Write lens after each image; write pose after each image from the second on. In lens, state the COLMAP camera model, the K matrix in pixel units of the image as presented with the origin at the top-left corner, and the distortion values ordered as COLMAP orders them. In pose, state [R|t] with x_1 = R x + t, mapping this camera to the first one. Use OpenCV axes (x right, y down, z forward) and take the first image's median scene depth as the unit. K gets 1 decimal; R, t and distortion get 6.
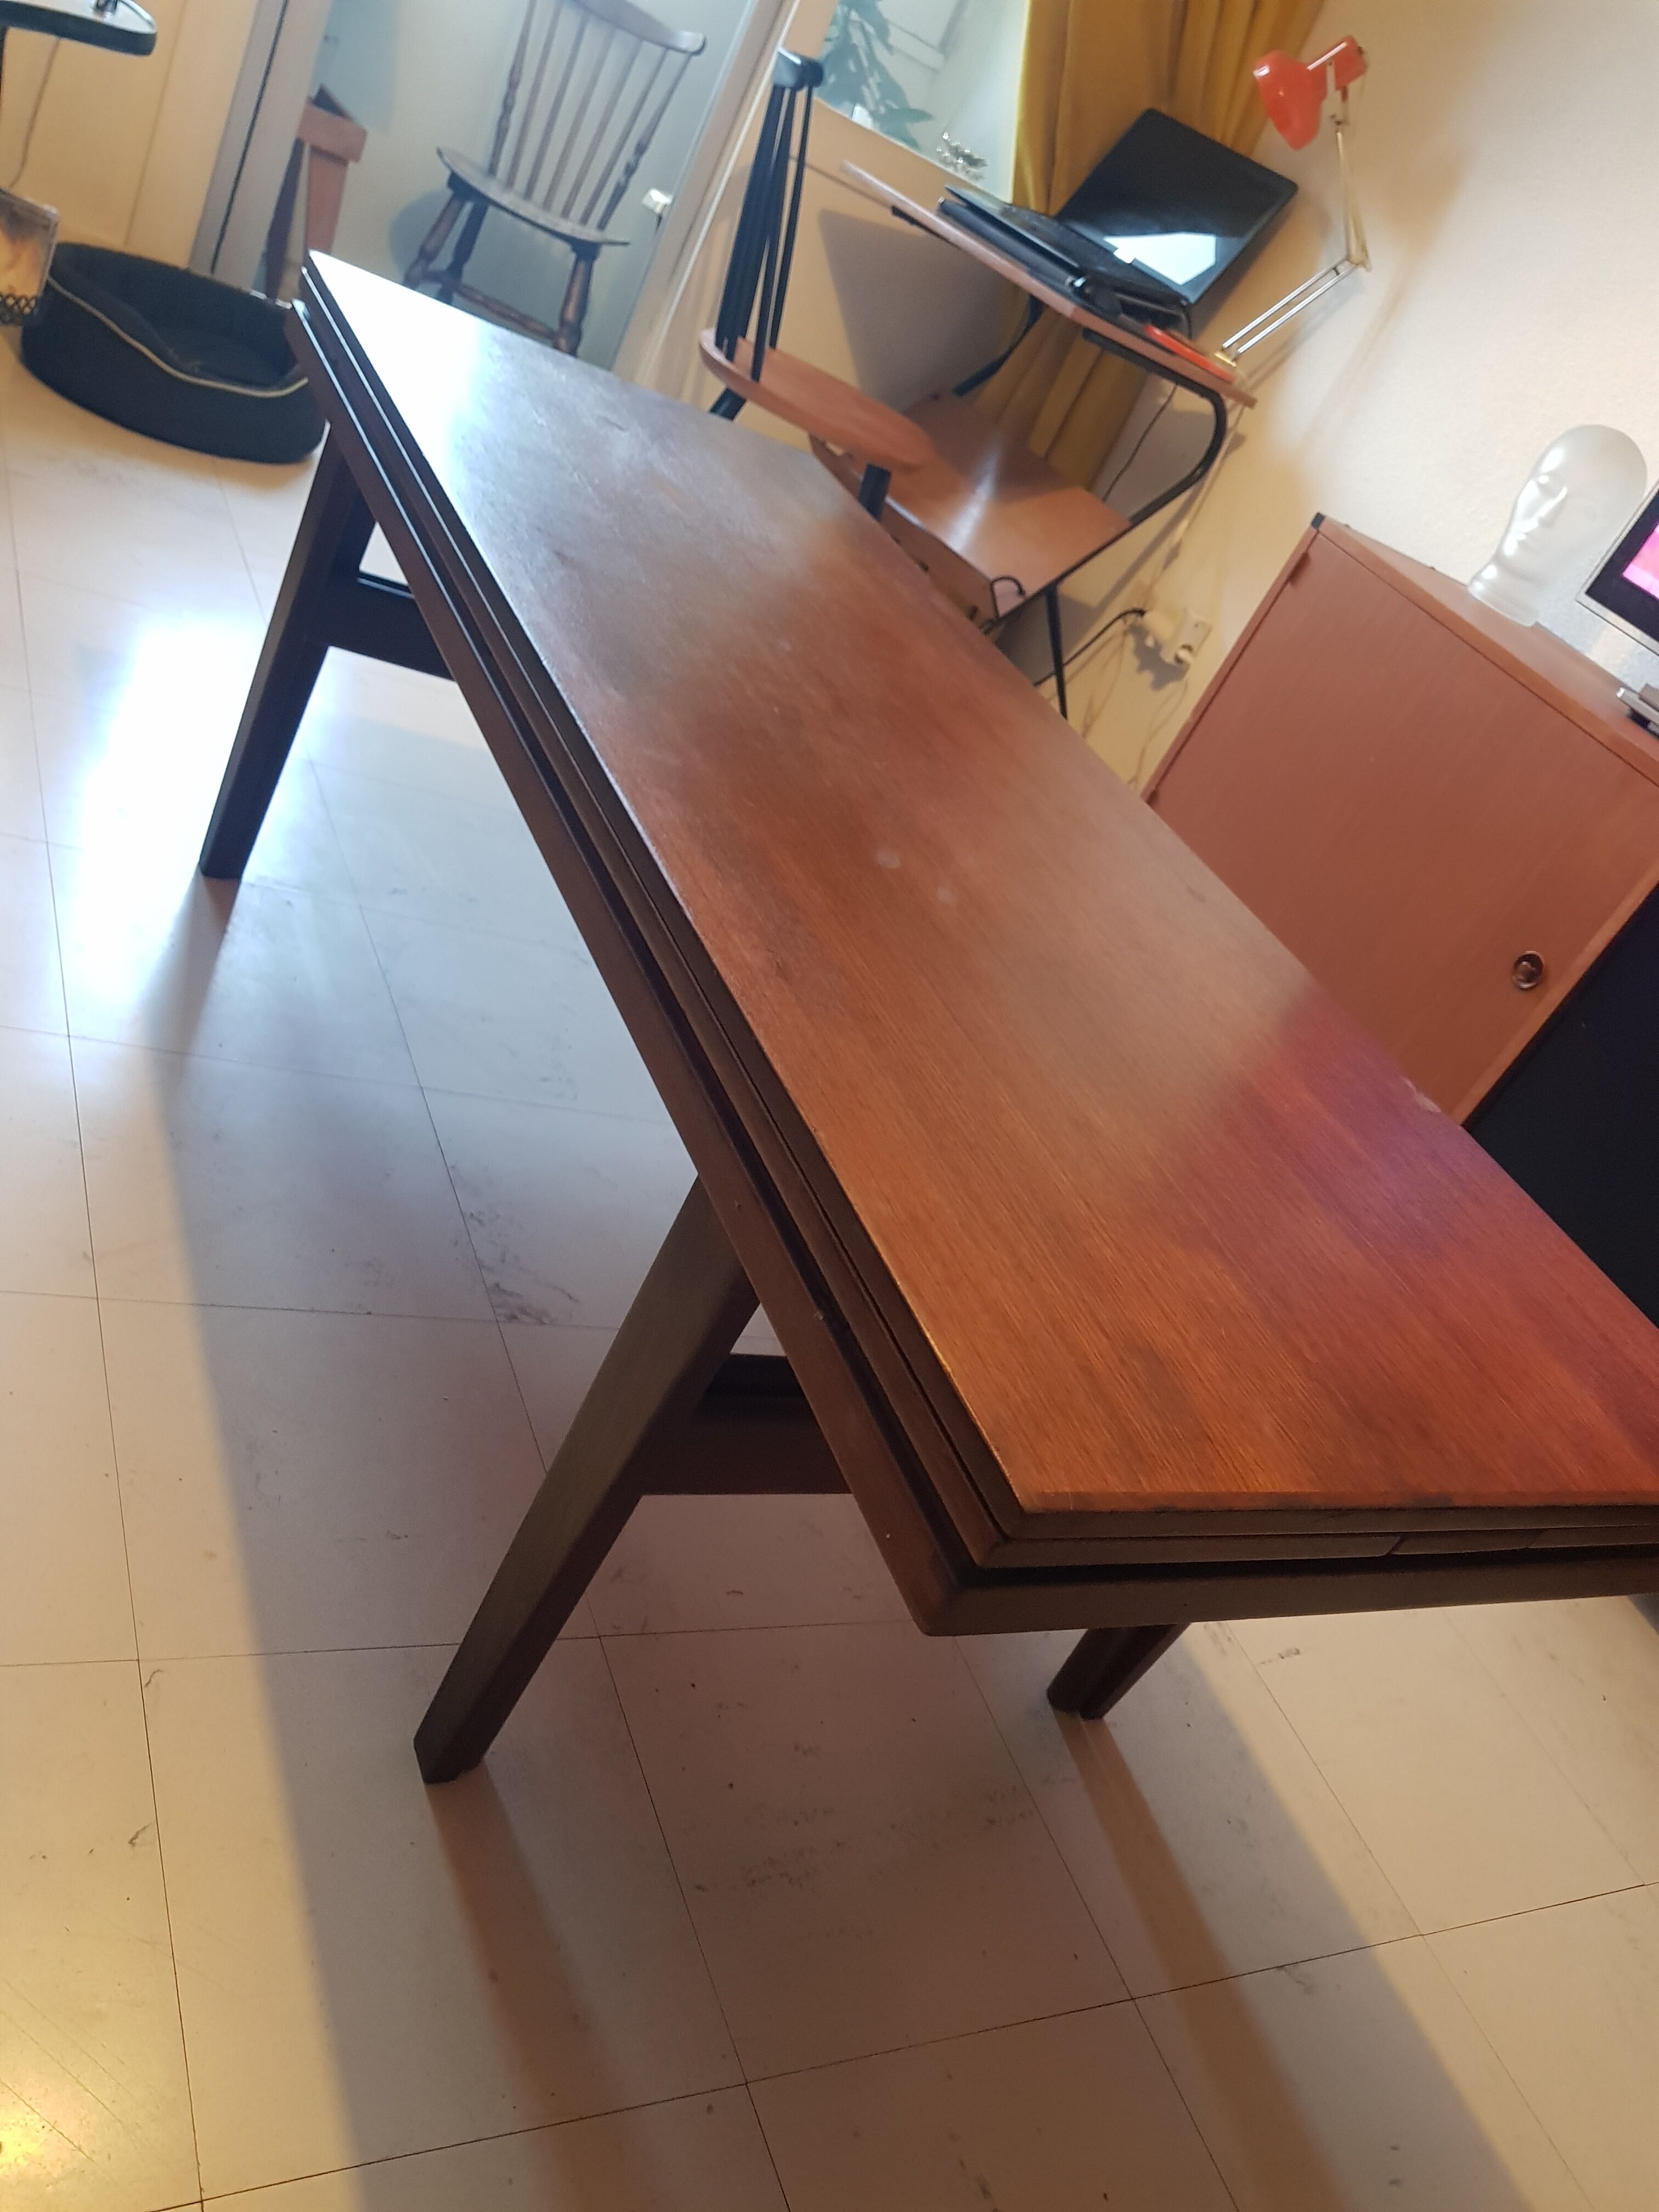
lens RADIAL K [[1717.7, 0, 838.2], [0, 1717.7, 1131.3], [0, 0, 1]] dist [-0.008257, -0.005452]
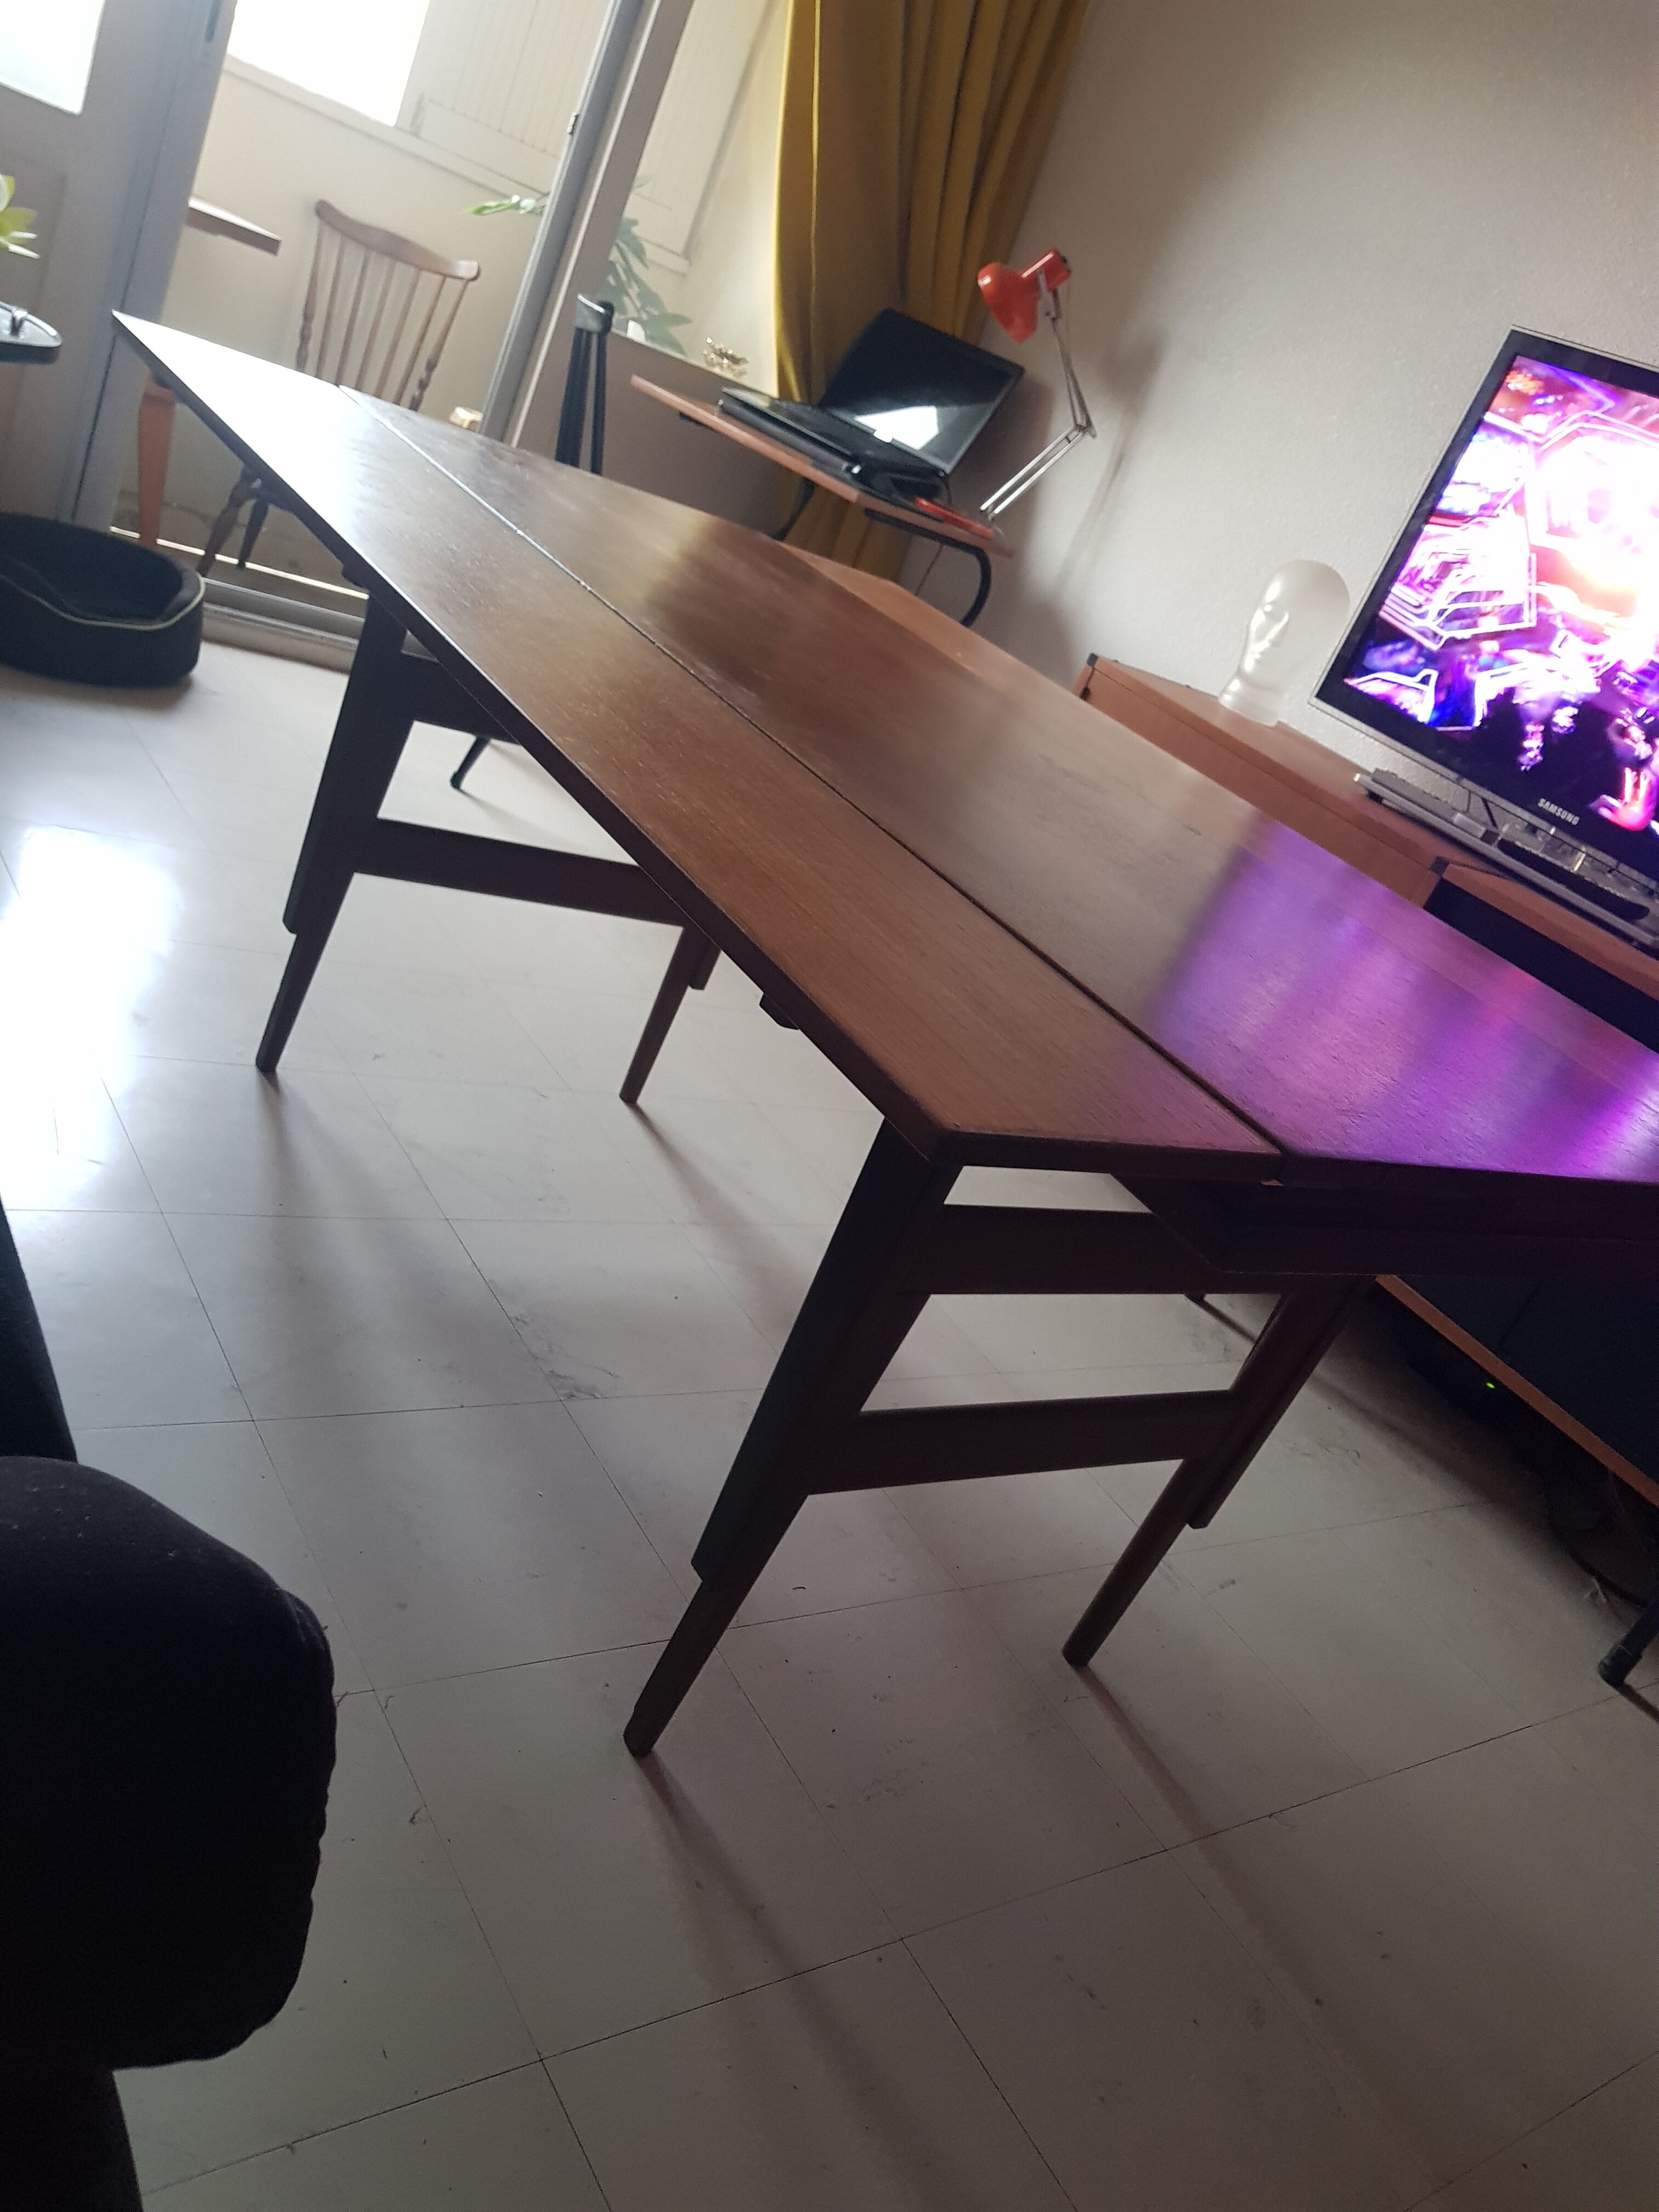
lens RADIAL K [[1678.9, 0, 829.5], [0, 1678.9, 1106.0], [0, 0, 1]] dist [0.009705, 0.001523]
pose [[0.986371, -0.121460, 0.110997, -0.053947], [0.128850, 0.989724, -0.061999, 0.001524], [-0.102326, 0.075456, 0.991885, -0.095035]]
